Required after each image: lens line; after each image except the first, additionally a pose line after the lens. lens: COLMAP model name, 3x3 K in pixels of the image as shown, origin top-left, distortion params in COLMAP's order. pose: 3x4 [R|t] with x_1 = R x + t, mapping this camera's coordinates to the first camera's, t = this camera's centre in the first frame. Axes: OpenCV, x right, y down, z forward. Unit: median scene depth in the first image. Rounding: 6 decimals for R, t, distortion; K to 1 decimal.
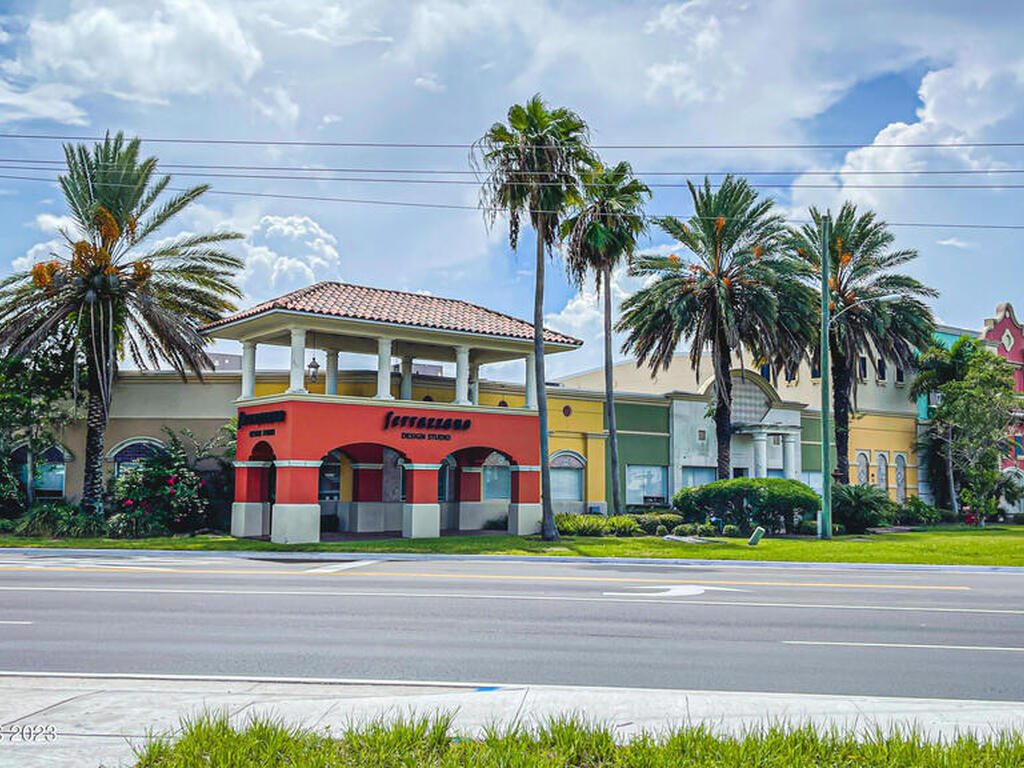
lens RADIAL K [[988.9, 0, 512.0], [0, 988.9, 384.0], [0, 0, 1]] dist [0.008473, 0.002360]
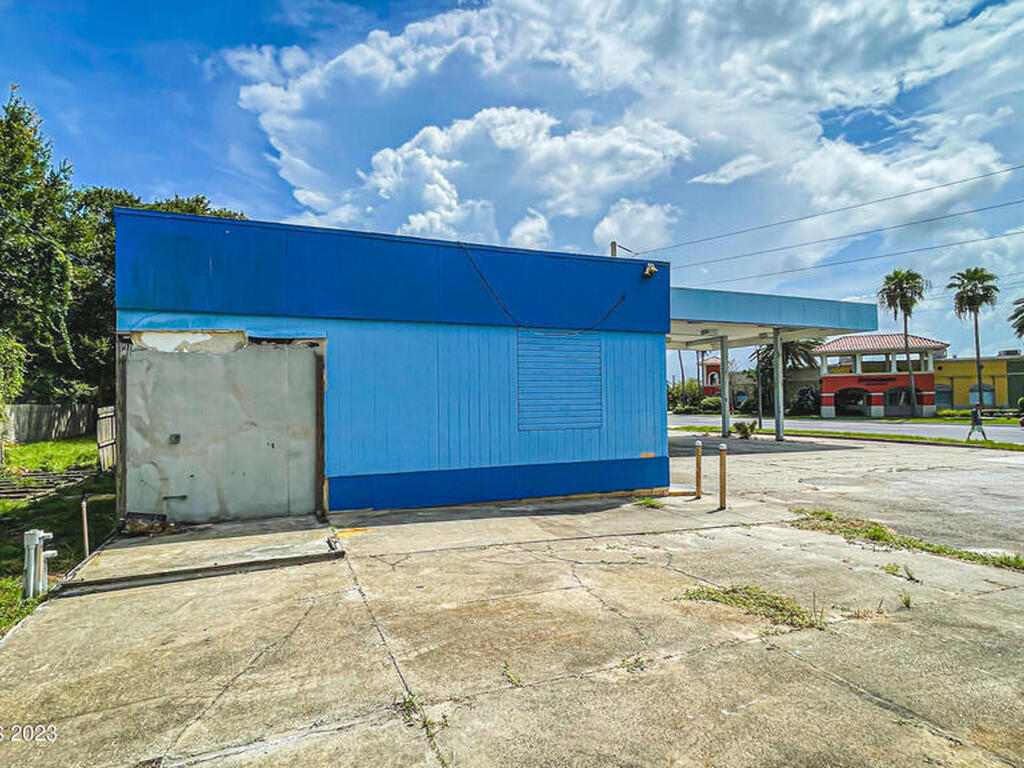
lens RADIAL K [[547.1, 0, 512.0], [0, 547.1, 384.0], [0, 0, 1]] dist [0.011692, -0.015478]
pose [[0.460710, -0.043951, -0.886462, 0.926431], [0.114121, 0.993416, 0.010056, -0.096702], [0.880183, -0.105797, 0.462692, -0.813108]]
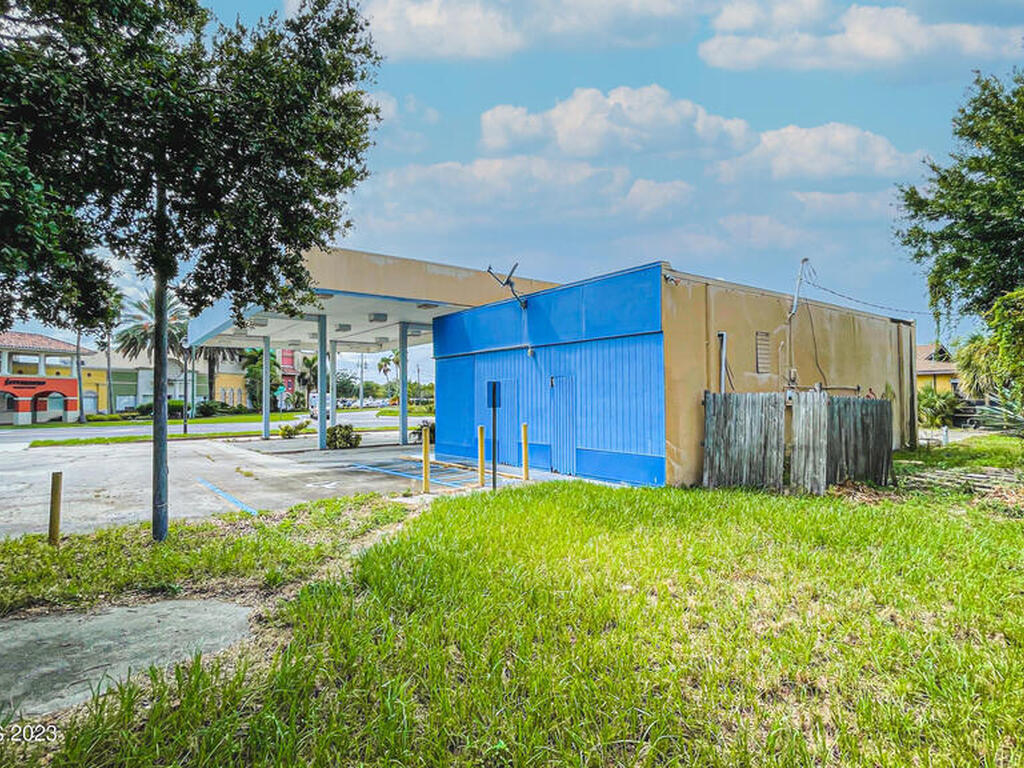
lens RADIAL K [[547.1, 0, 512.0], [0, 547.1, 384.0], [0, 0, 1]] dist [0.011692, -0.015478]
pose [[0.752872, -0.006441, 0.658136, -0.068341], [-0.046373, 0.996948, 0.062806, -0.113045], [-0.656531, -0.077805, 0.750275, -0.995936]]
